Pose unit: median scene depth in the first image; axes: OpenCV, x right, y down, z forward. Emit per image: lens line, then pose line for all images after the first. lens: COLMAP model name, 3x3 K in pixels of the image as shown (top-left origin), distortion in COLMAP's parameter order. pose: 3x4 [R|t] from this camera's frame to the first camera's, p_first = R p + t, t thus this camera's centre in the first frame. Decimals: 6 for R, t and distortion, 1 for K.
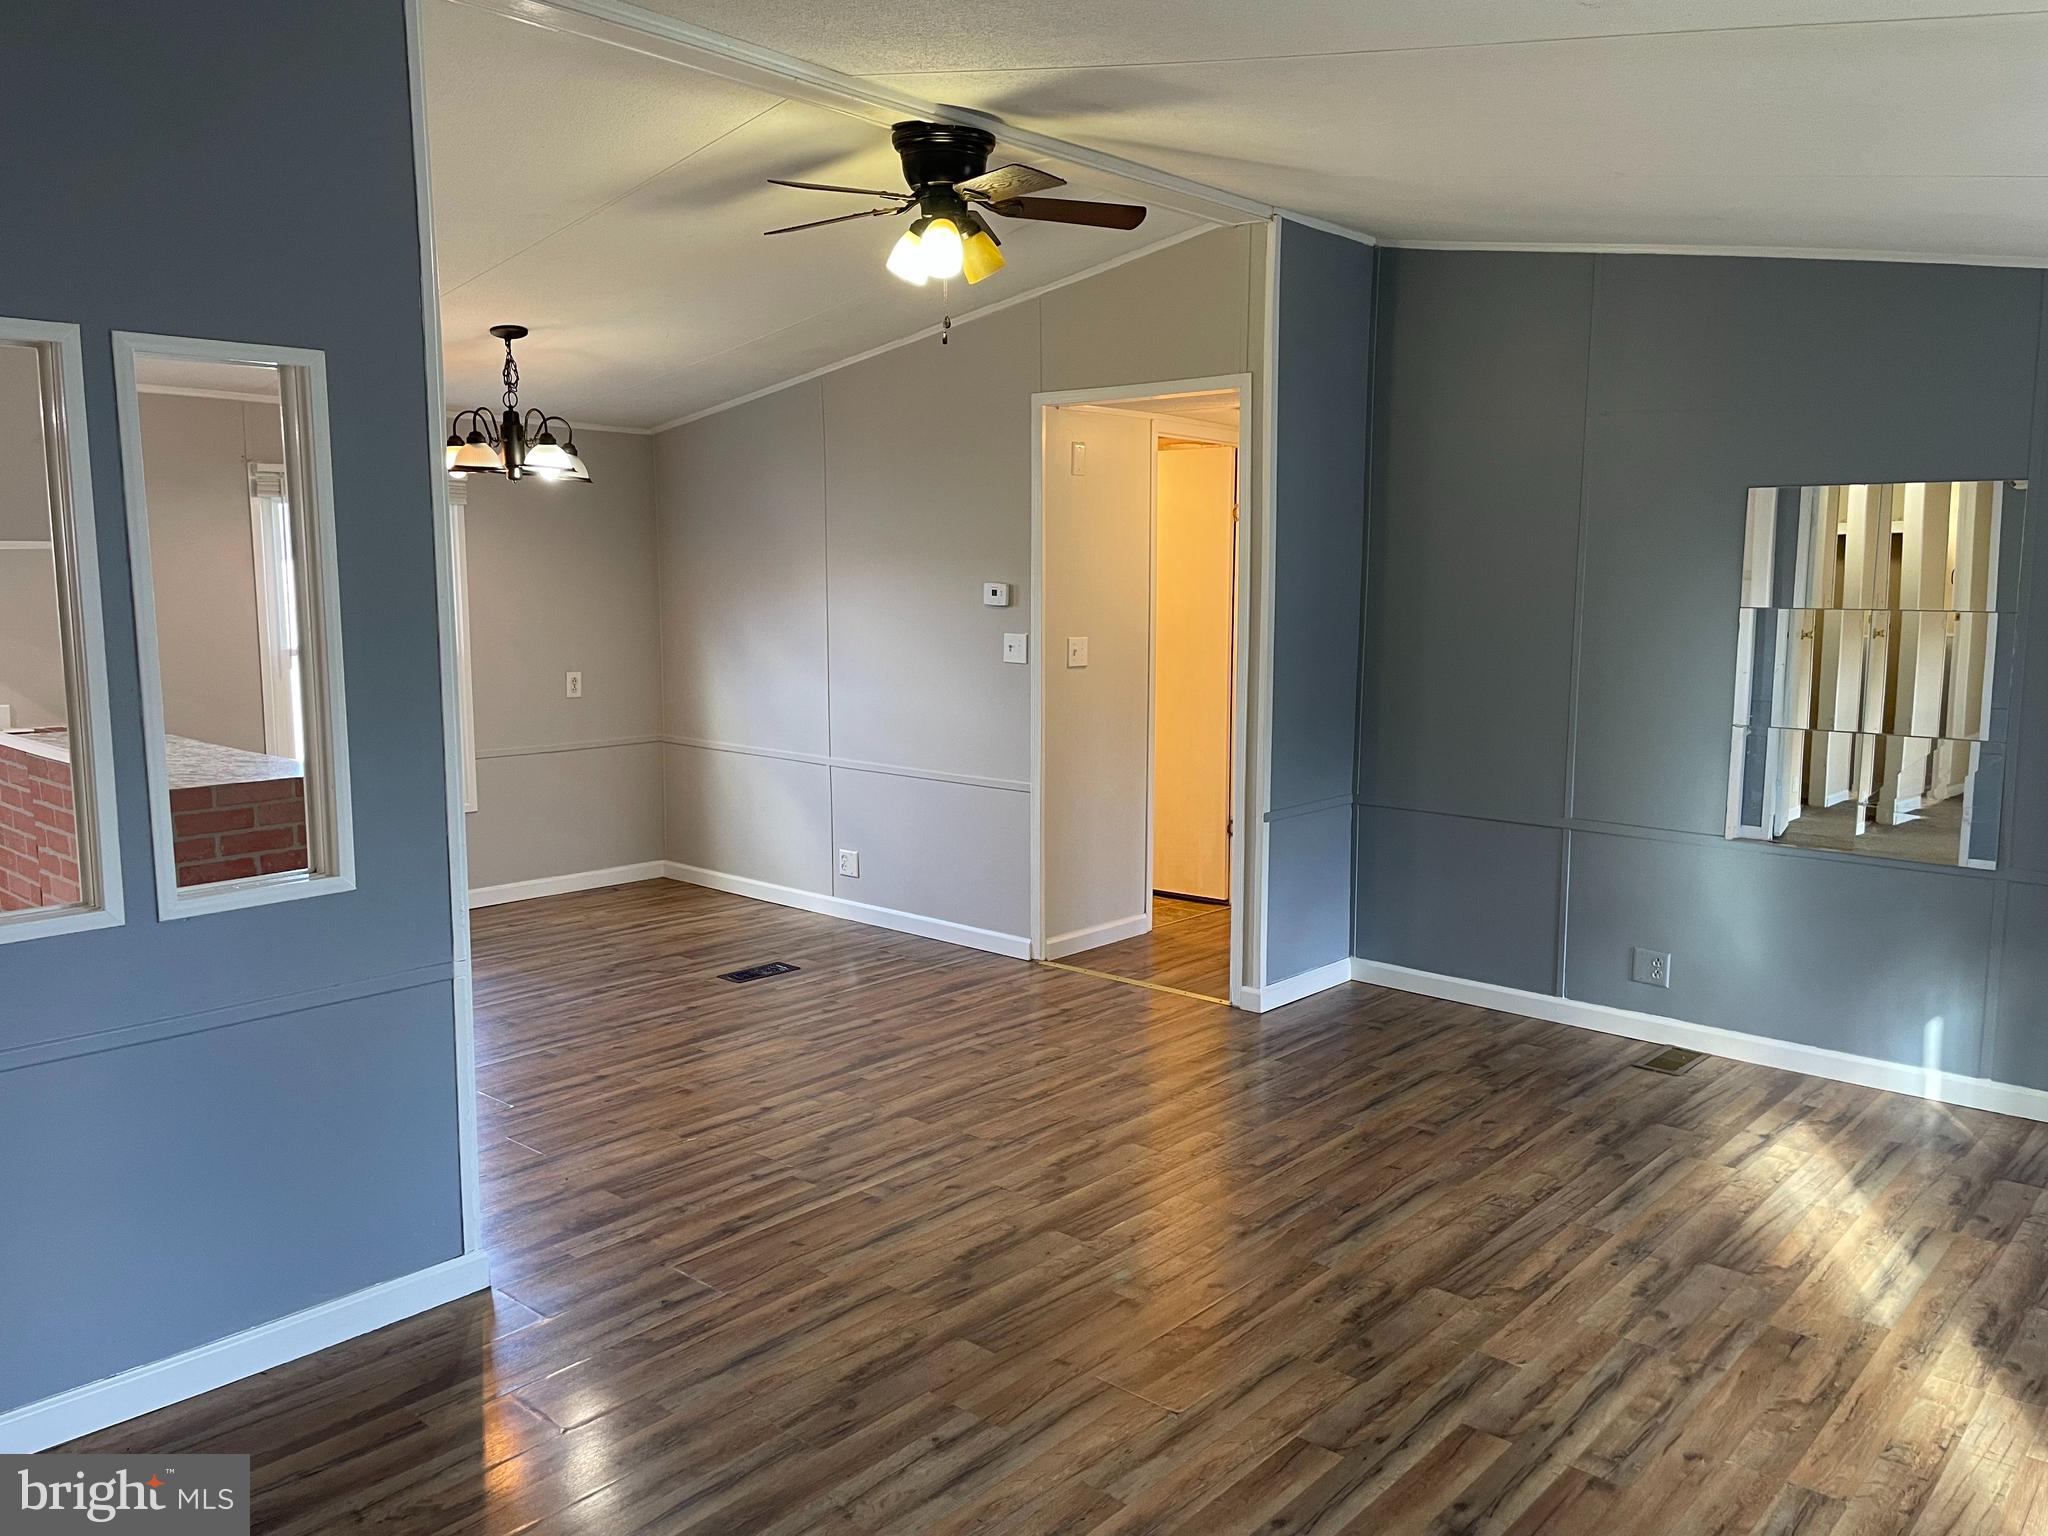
lens RADIAL K [[1565.5, 0, 1022.9], [0, 1565.5, 763.9], [0, 0, 1]] dist [0.063058, -0.041632]
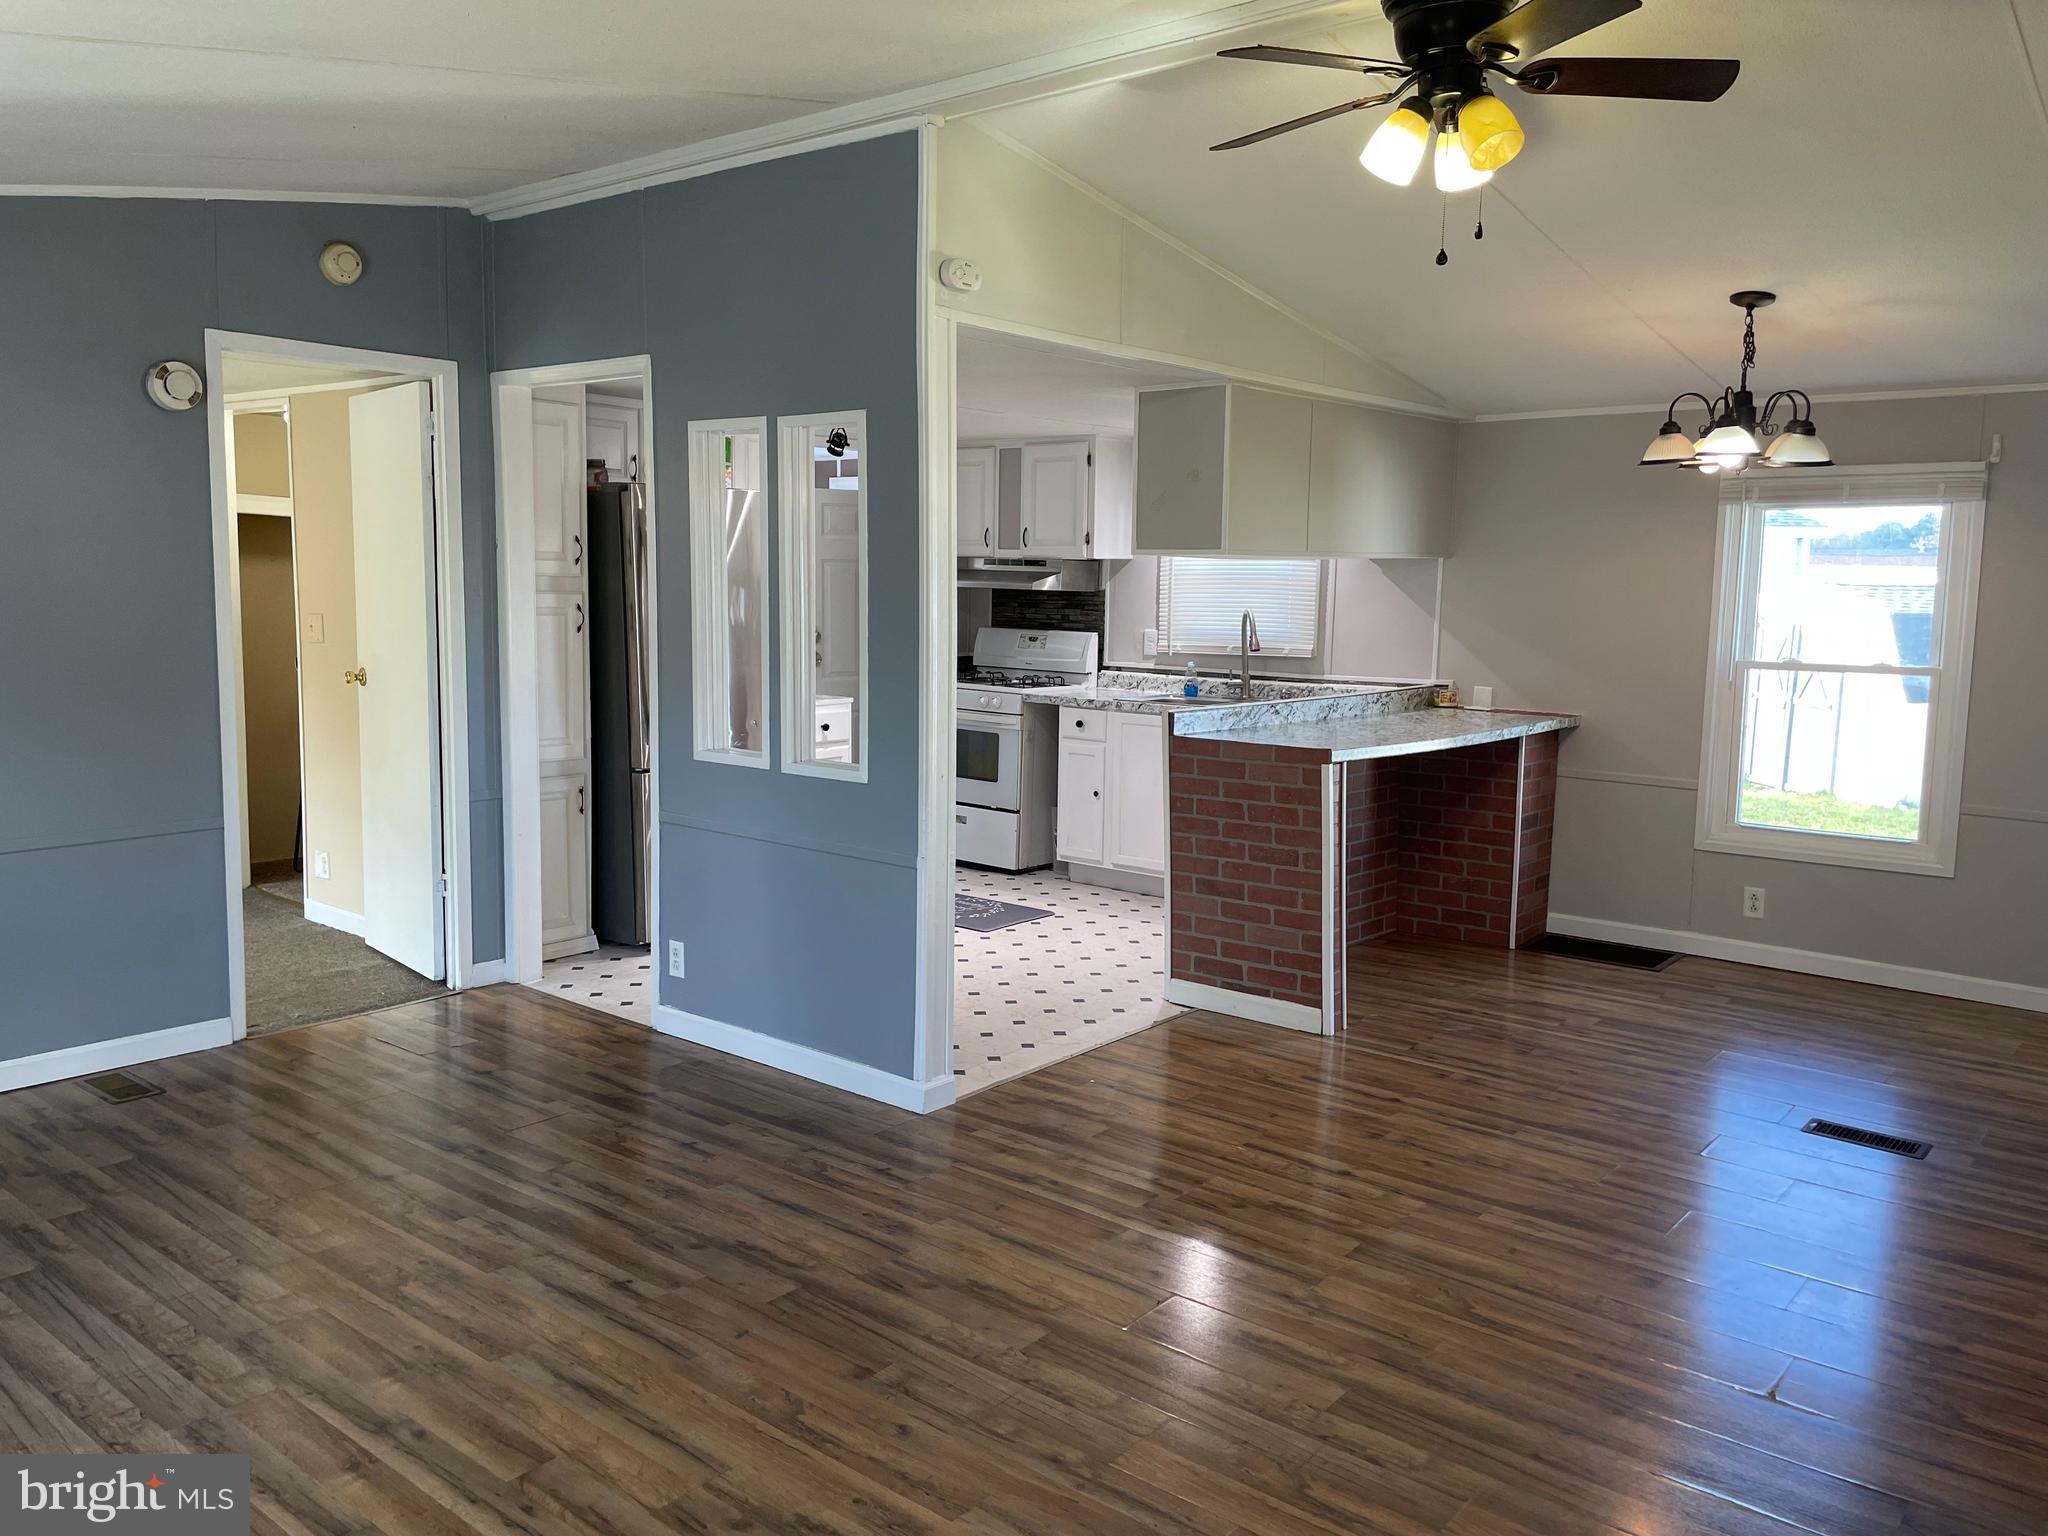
lens RADIAL K [[1565.5, 0, 1032.4], [0, 1565.5, 766.9], [0, 0, 1]] dist [0.063058, -0.041632]
pose [[0.032201, 0.125171, -0.991613, 0.689861], [-0.141660, 0.982683, 0.119443, -0.088196], [0.989392, 0.136625, 0.049375, 0.754427]]
